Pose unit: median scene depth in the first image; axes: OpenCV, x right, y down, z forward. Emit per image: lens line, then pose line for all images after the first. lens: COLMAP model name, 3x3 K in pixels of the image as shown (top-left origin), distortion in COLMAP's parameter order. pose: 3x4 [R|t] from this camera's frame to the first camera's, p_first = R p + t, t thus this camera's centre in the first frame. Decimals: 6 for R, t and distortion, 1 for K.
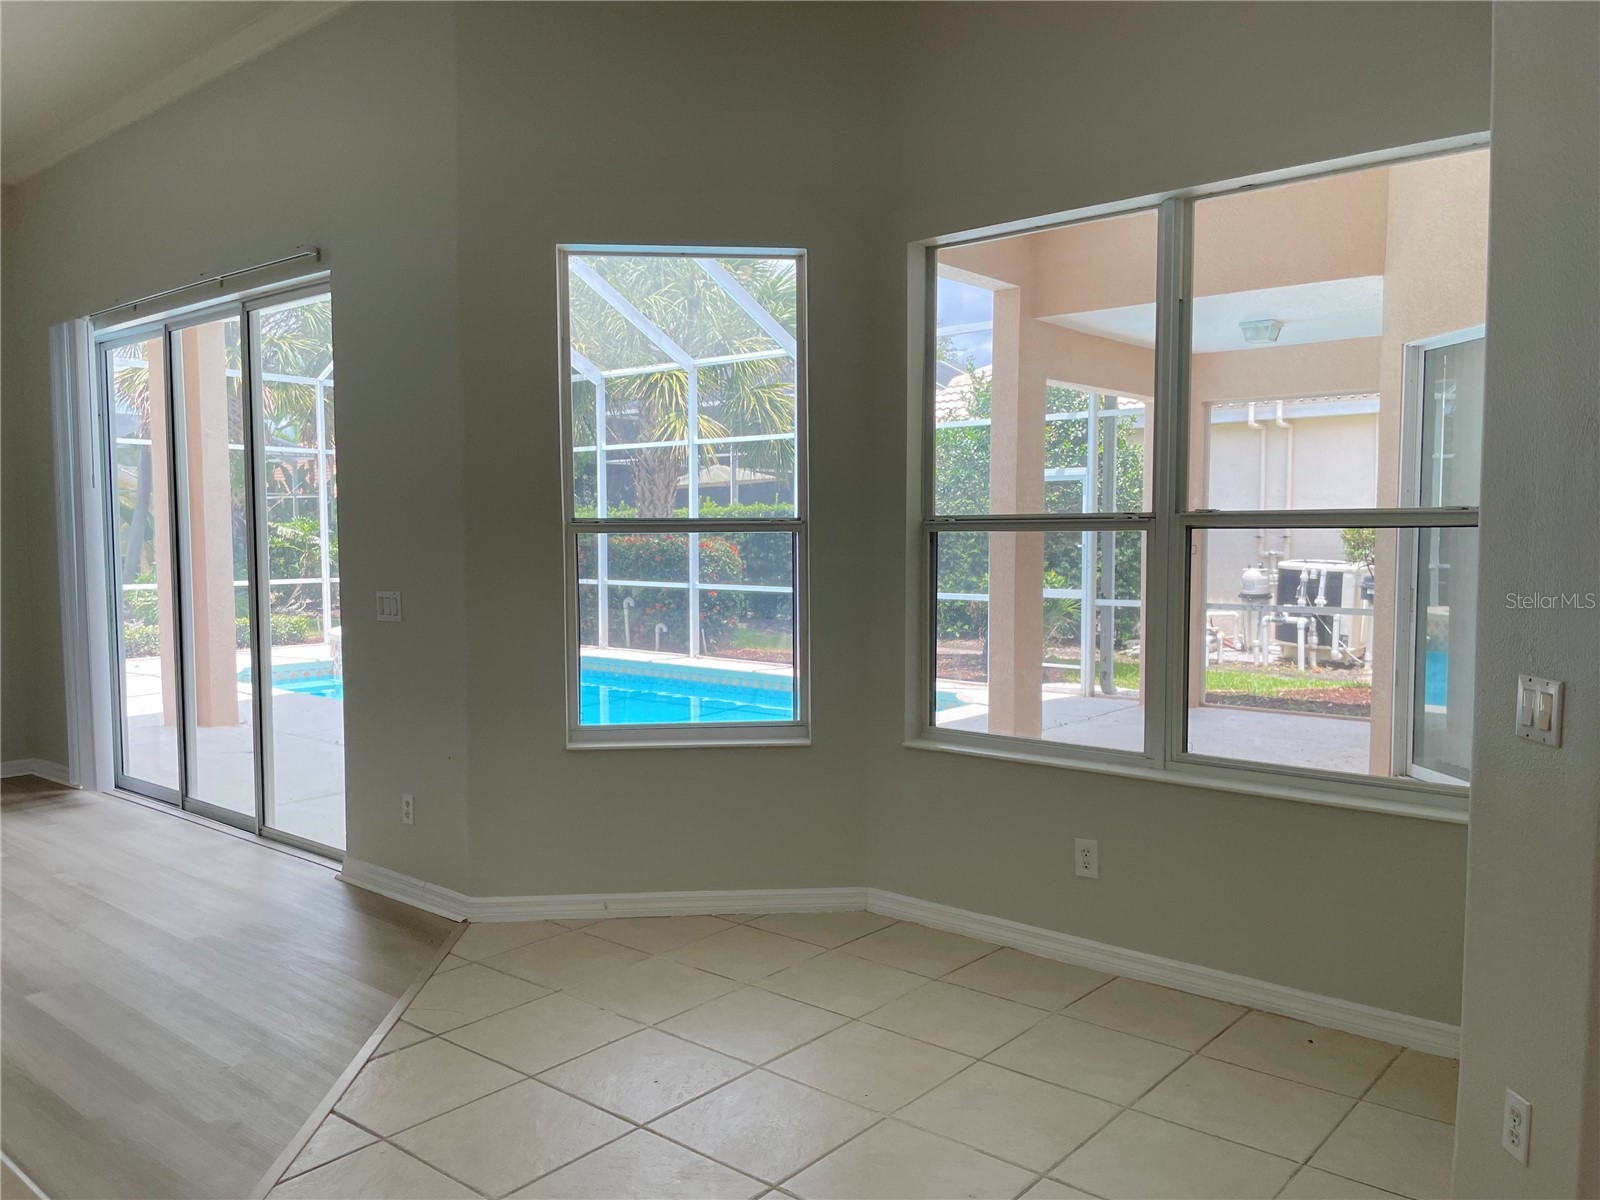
lens RADIAL K [[1204.1, 0, 790.7], [0, 1204.1, 604.3], [0, 0, 1]] dist [0.124994, -0.194184]
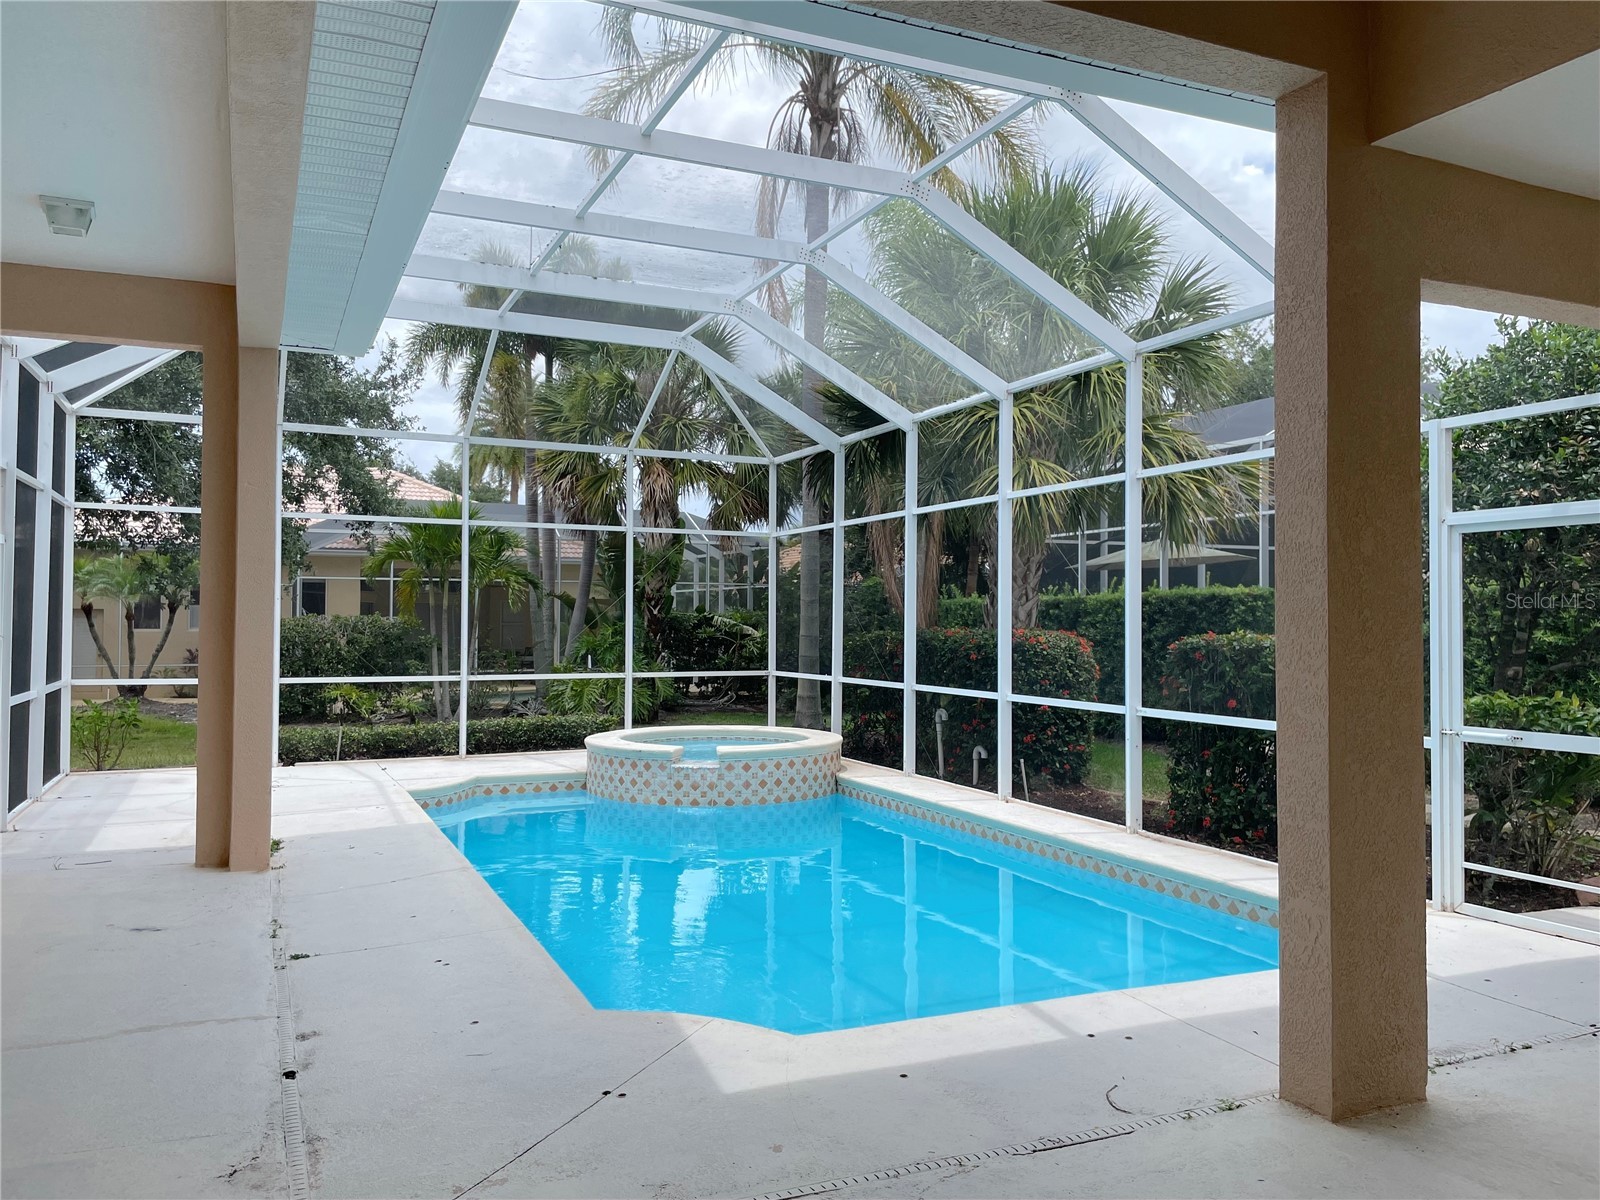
lens RADIAL K [[1204.1, 0, 790.7], [0, 1204.1, 604.3], [0, 0, 1]] dist [0.124994, -0.194184]
pose [[0.899803, -0.000742, -0.436296, 0.109790], [-0.033217, 0.996980, -0.070201, -0.014629], [0.435030, 0.077660, 0.897061, 0.286399]]
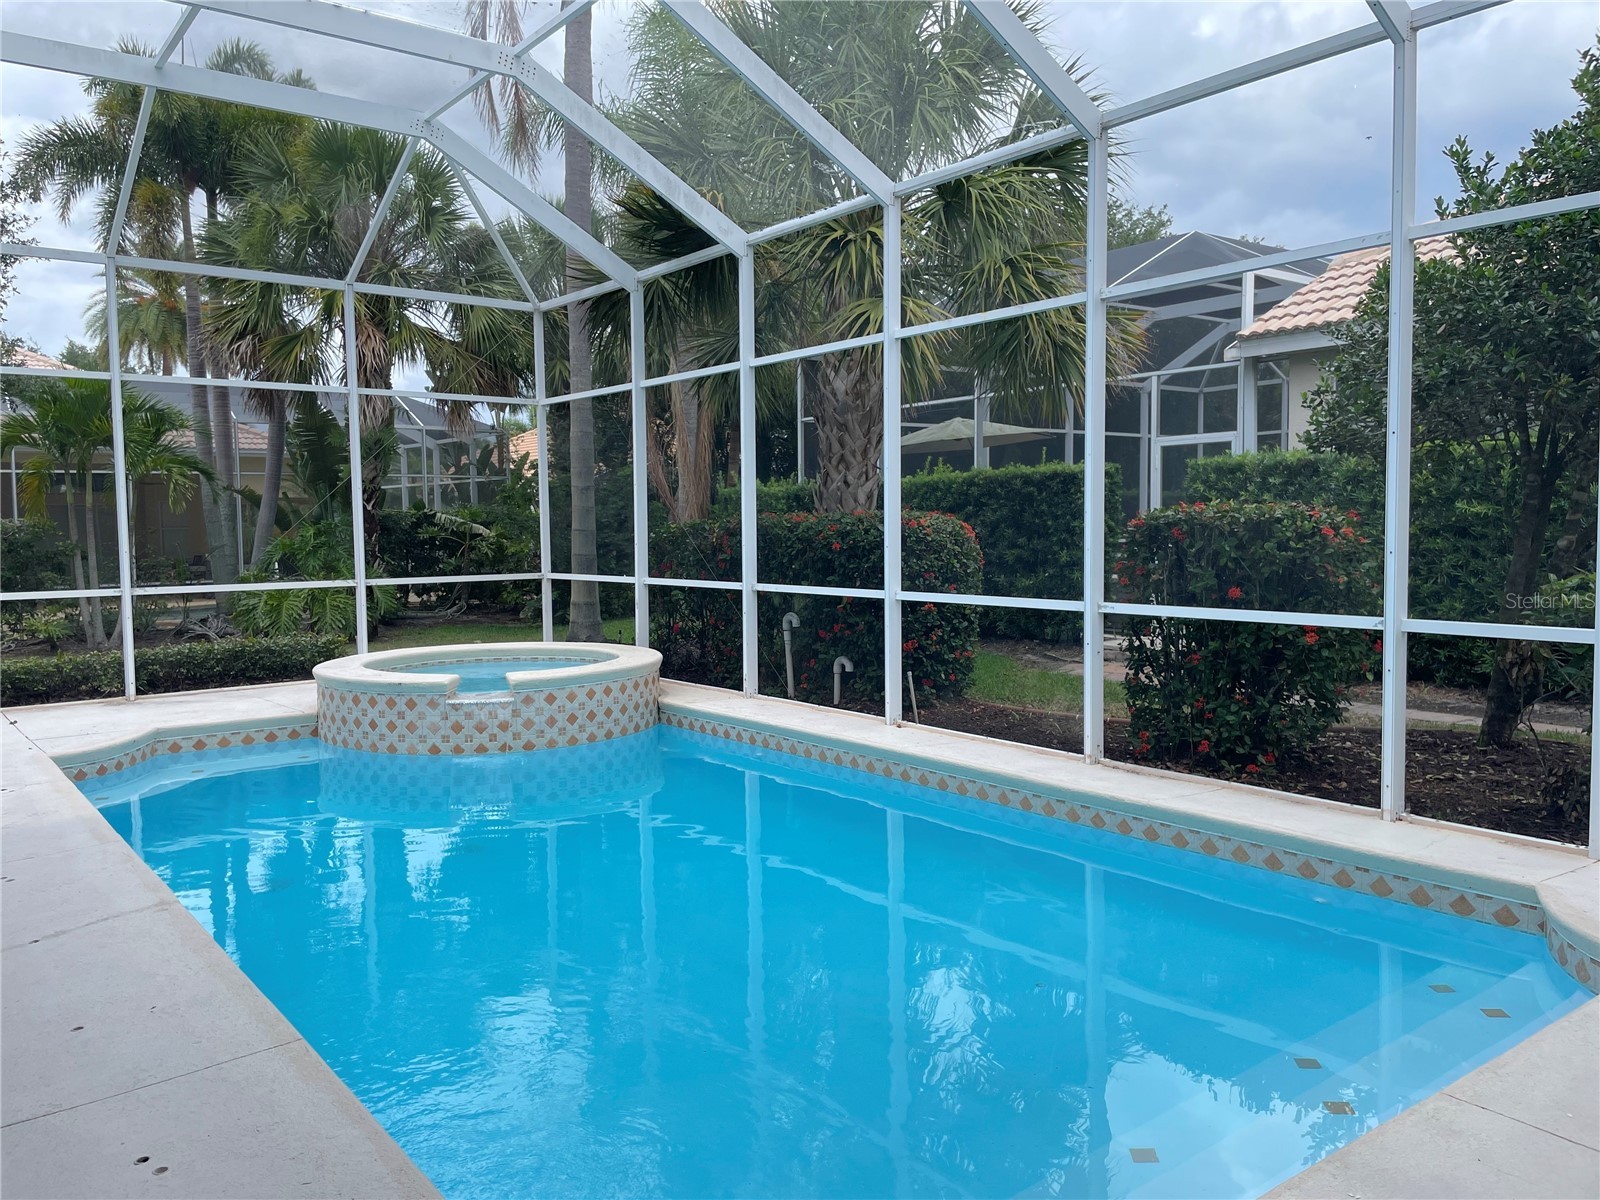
lens RADIAL K [[1223.9, 0, 787.9], [0, 1223.9, 609.4], [0, 0, 1]] dist [0.091738, -0.127388]
pose [[0.976618, 0.004384, -0.214935, -0.005261], [-0.002114, 0.999940, 0.010790, -0.013870], [0.214970, -0.010083, 0.976569, 0.411395]]
